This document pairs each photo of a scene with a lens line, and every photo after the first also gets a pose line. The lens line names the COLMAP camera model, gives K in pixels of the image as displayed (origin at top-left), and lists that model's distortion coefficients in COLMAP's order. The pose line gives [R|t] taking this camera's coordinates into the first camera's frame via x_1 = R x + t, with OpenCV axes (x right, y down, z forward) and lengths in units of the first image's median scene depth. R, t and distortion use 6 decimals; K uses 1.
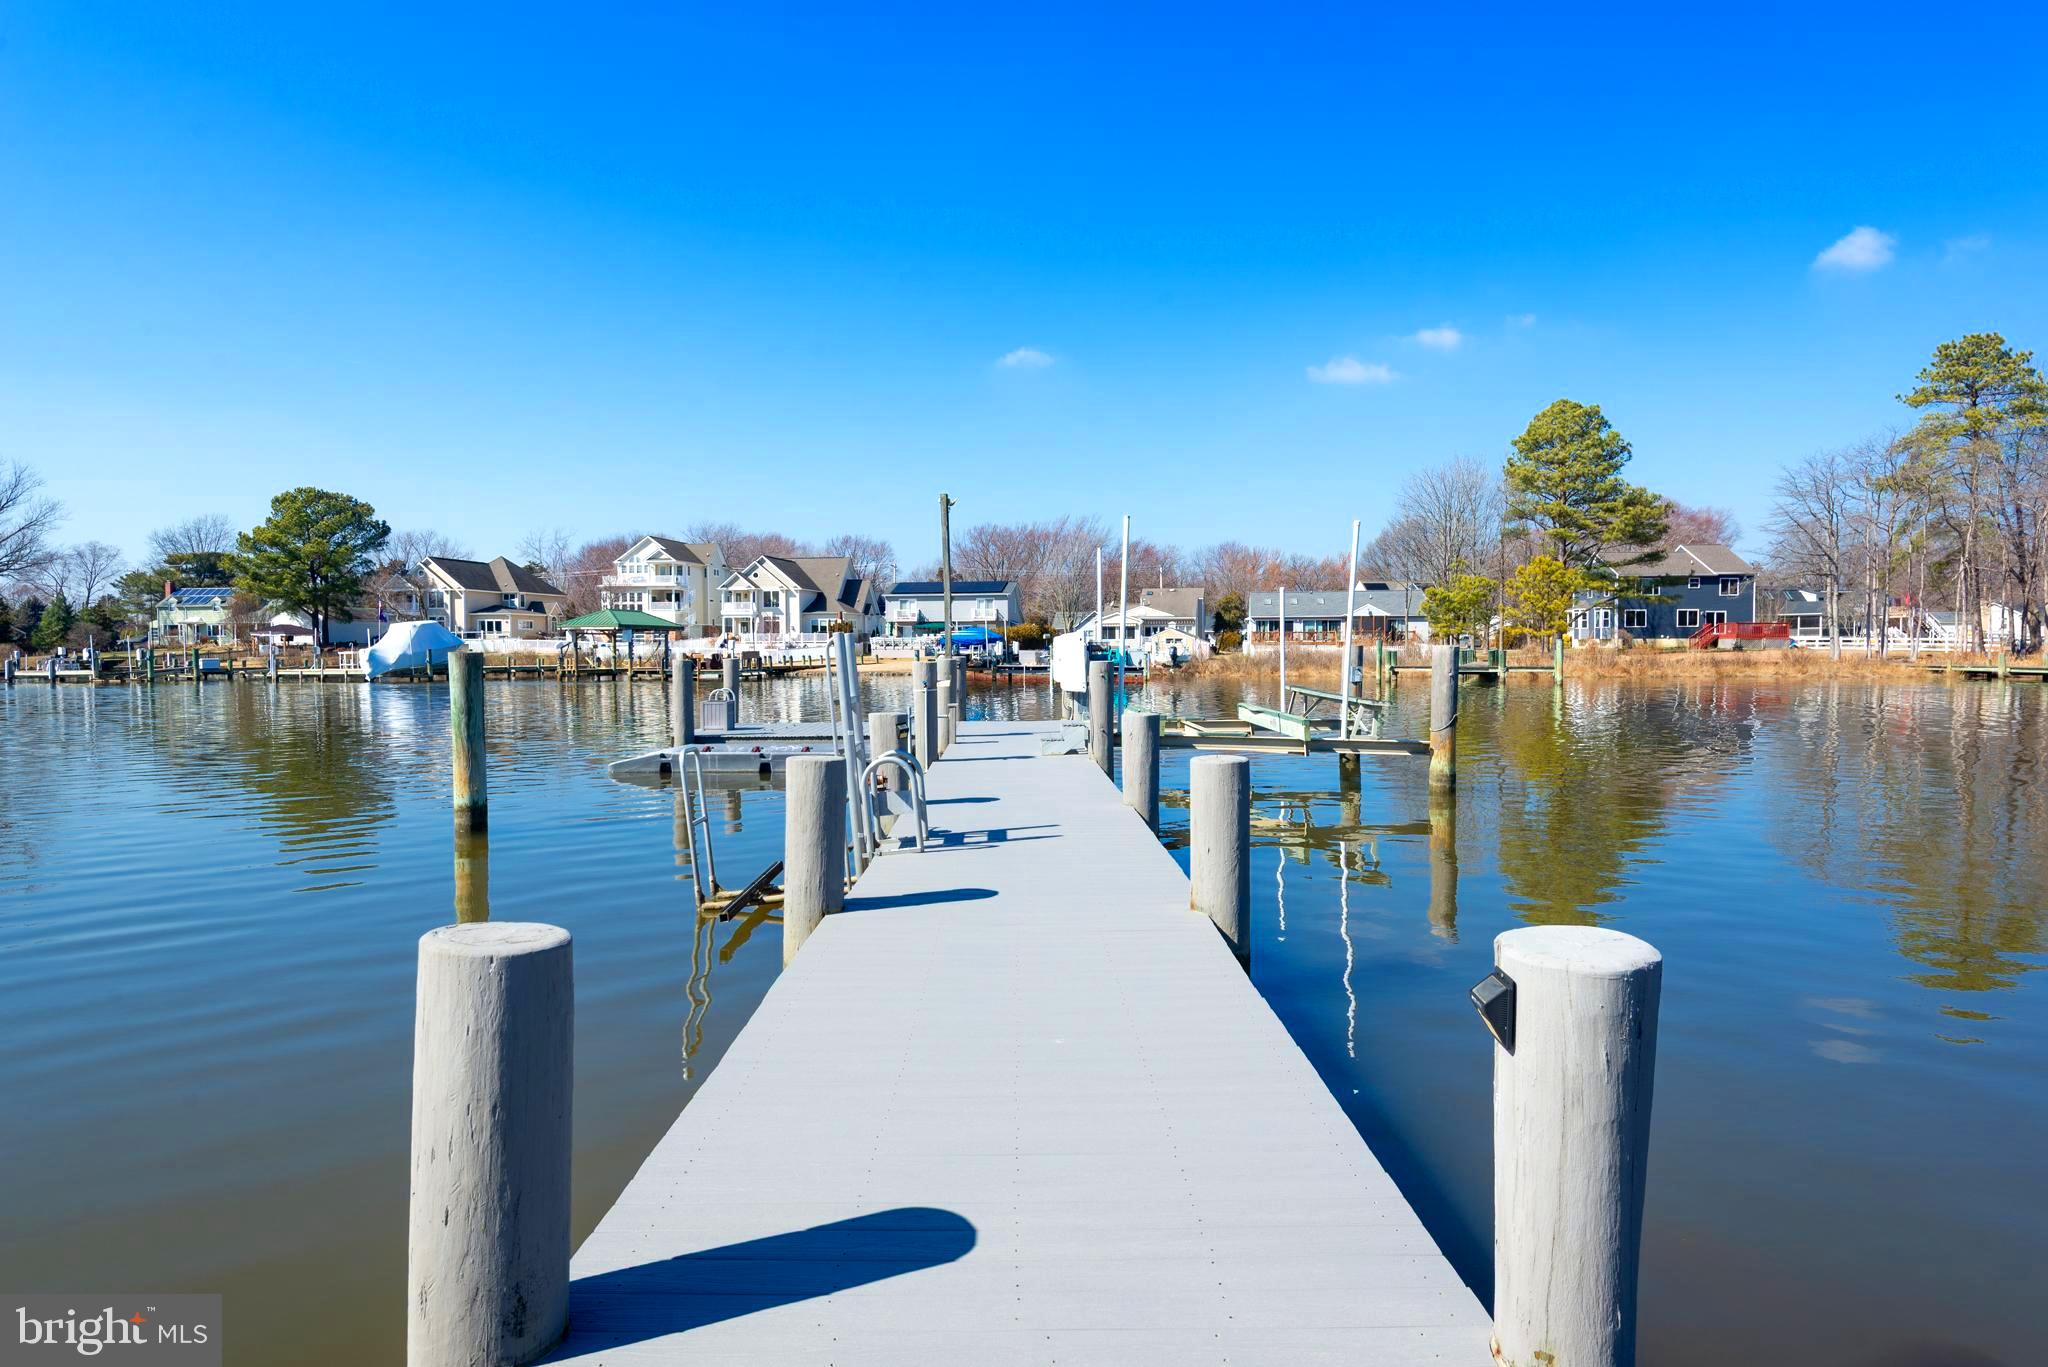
lens RADIAL K [[1249.0, 0, 1032.4], [0, 1249.0, 692.5], [0, 0, 1]] dist [0.028140, -0.011276]
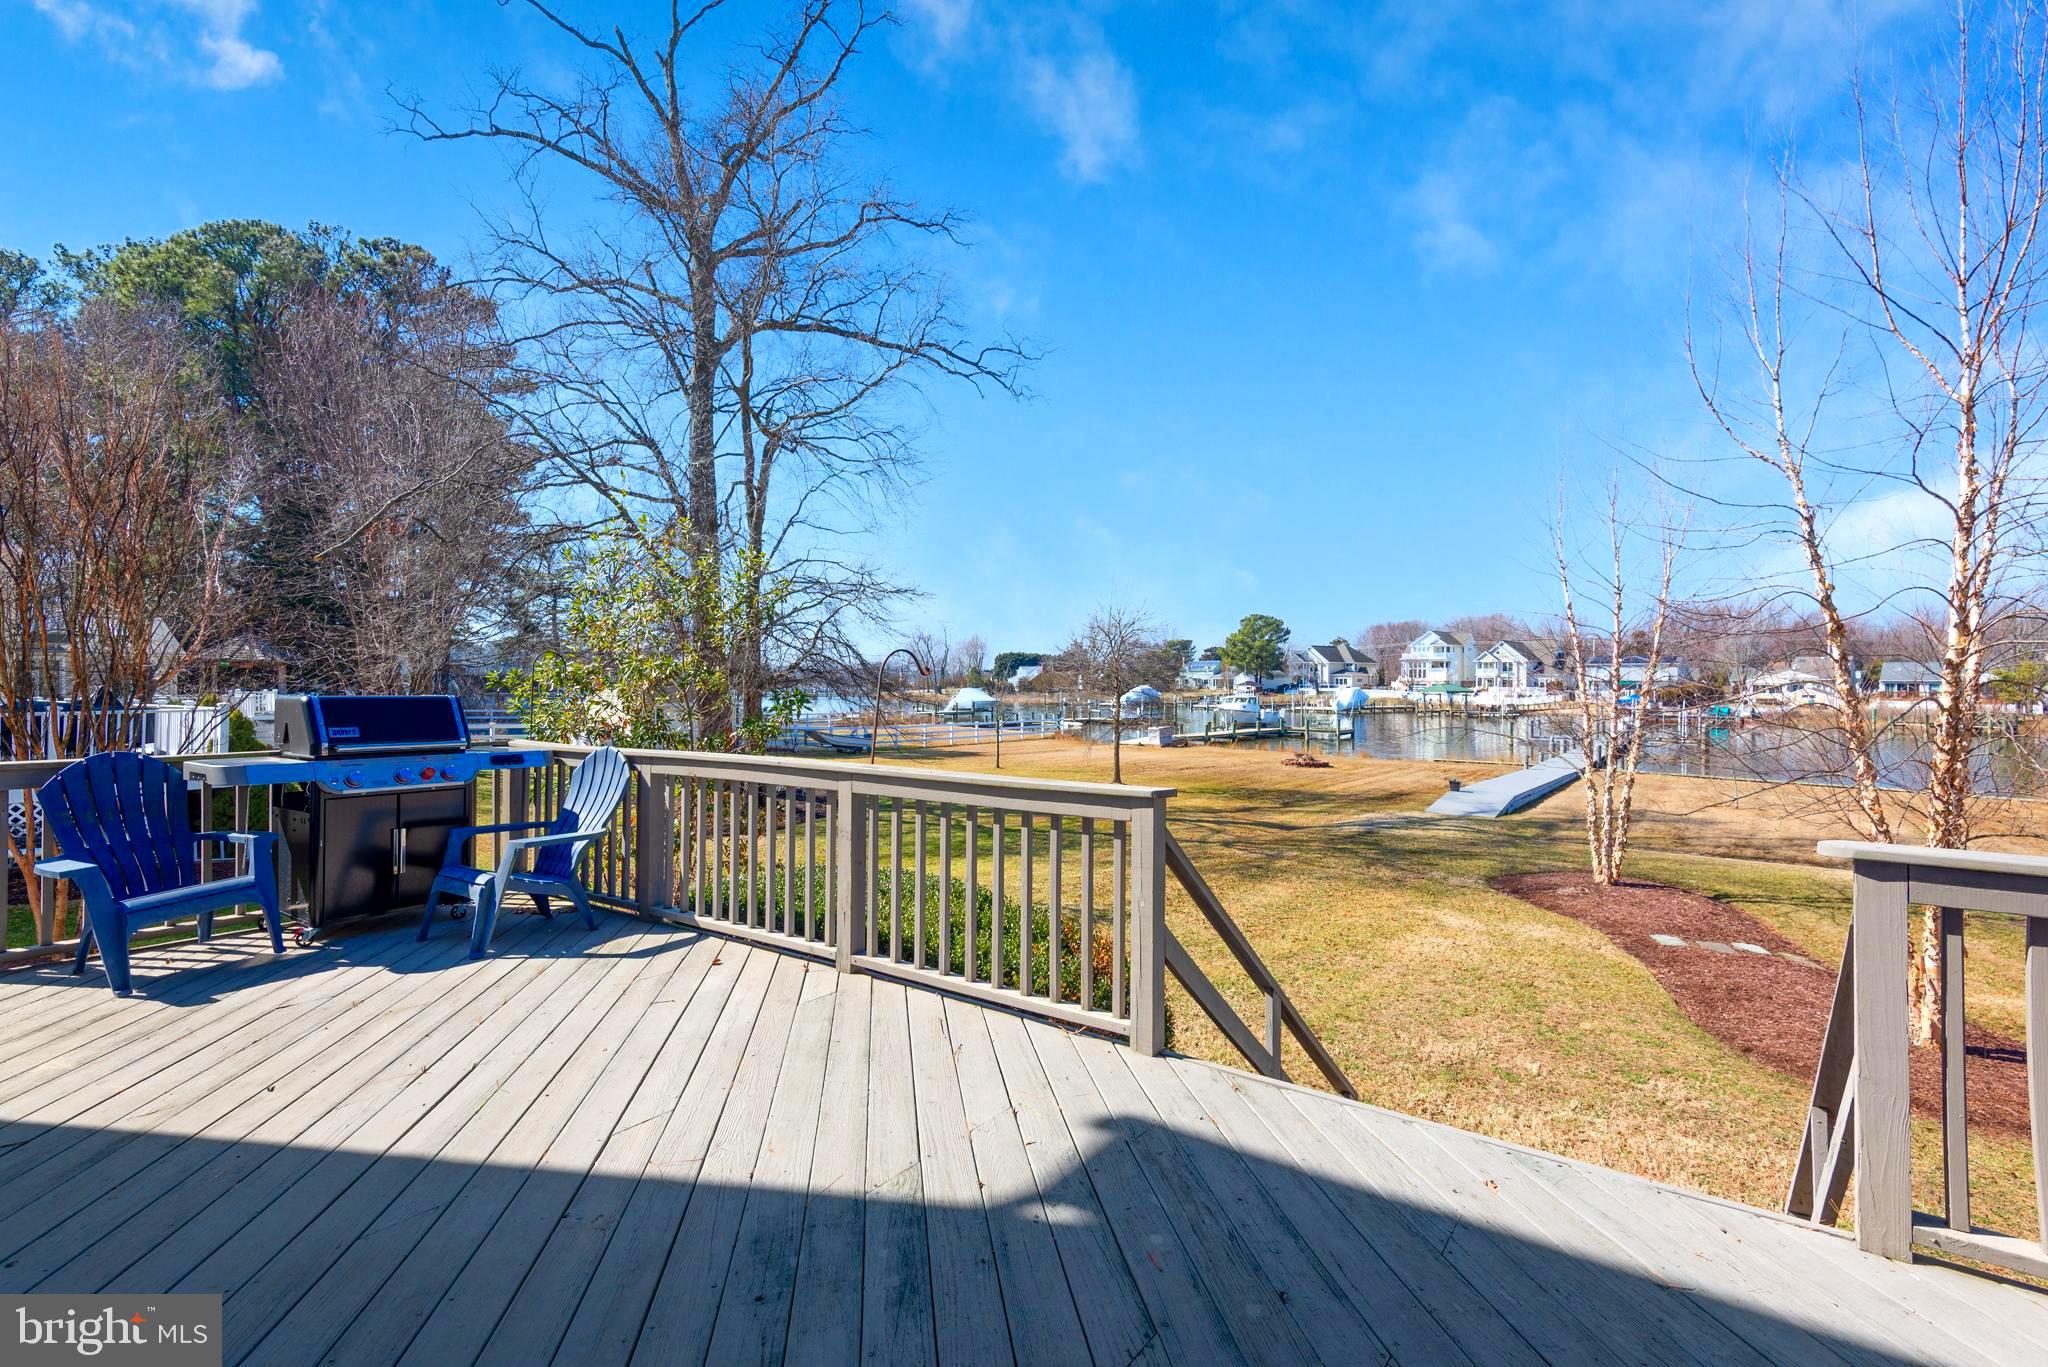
lens RADIAL K [[935.9, 0, 1016.9], [0, 935.9, 677.9], [0, 0, 1]] dist [0.011228, -0.003447]
pose [[0.788220, 0.003375, -0.615384, 0.053474], [-0.026976, 0.999213, -0.029071, -0.004290], [0.614802, 0.039515, 0.787691, -0.434611]]
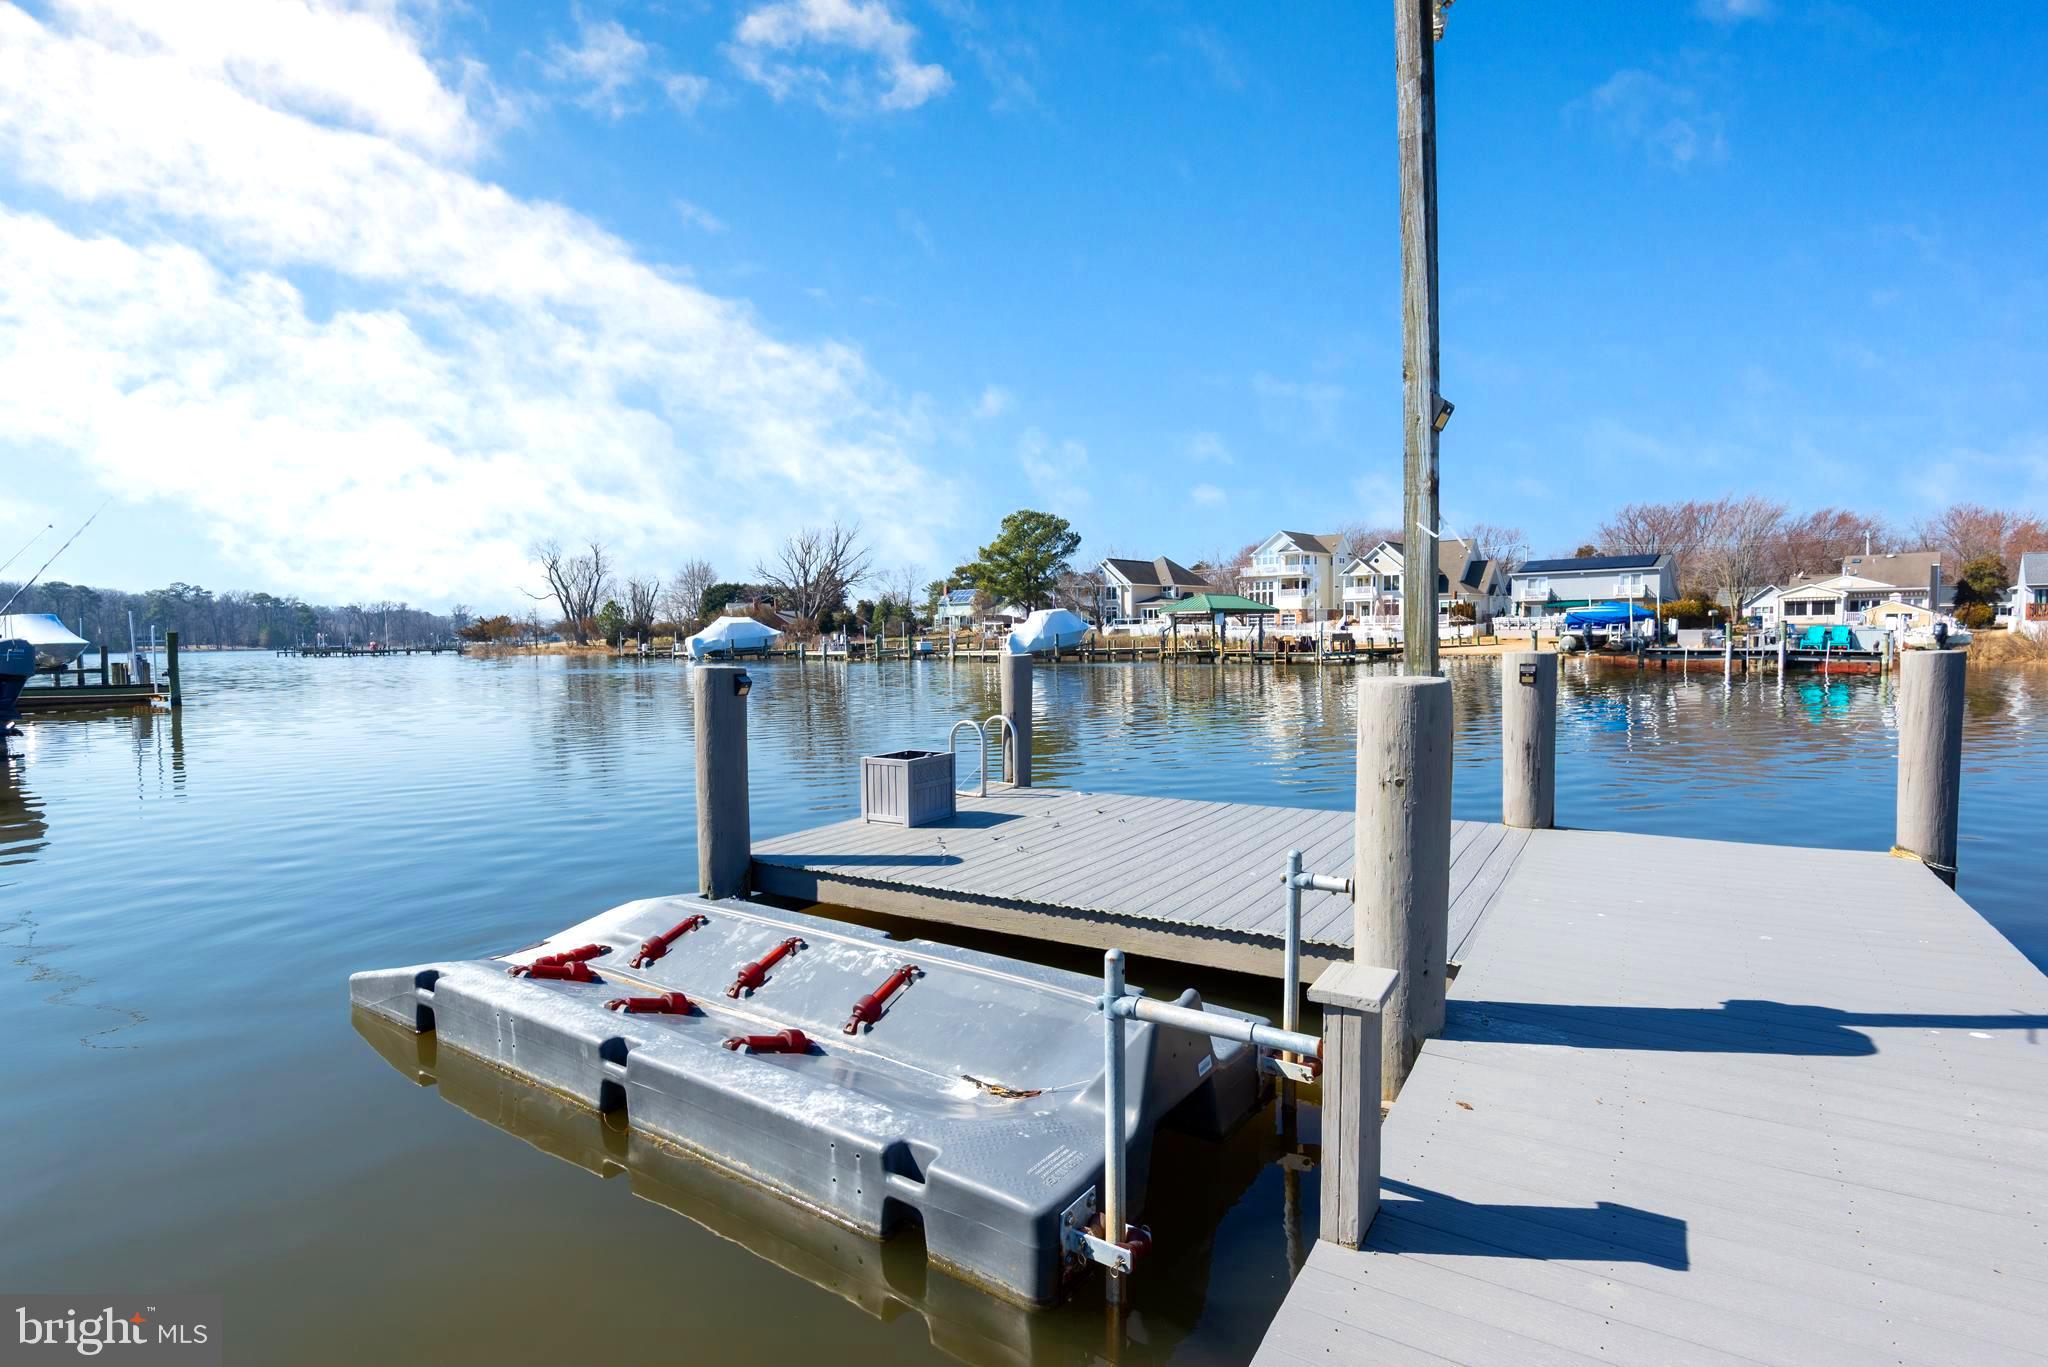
lens RADIAL K [[1013.7, 0, 999.7], [0, 1013.7, 683.6], [0, 0, 1]] dist [-0.003535, -0.006597]
pose [[0.828260, 0.020578, -0.559966, -0.003863], [-0.010893, 0.999728, 0.020628, -0.004165], [0.560238, -0.010985, 0.828259, 0.115263]]
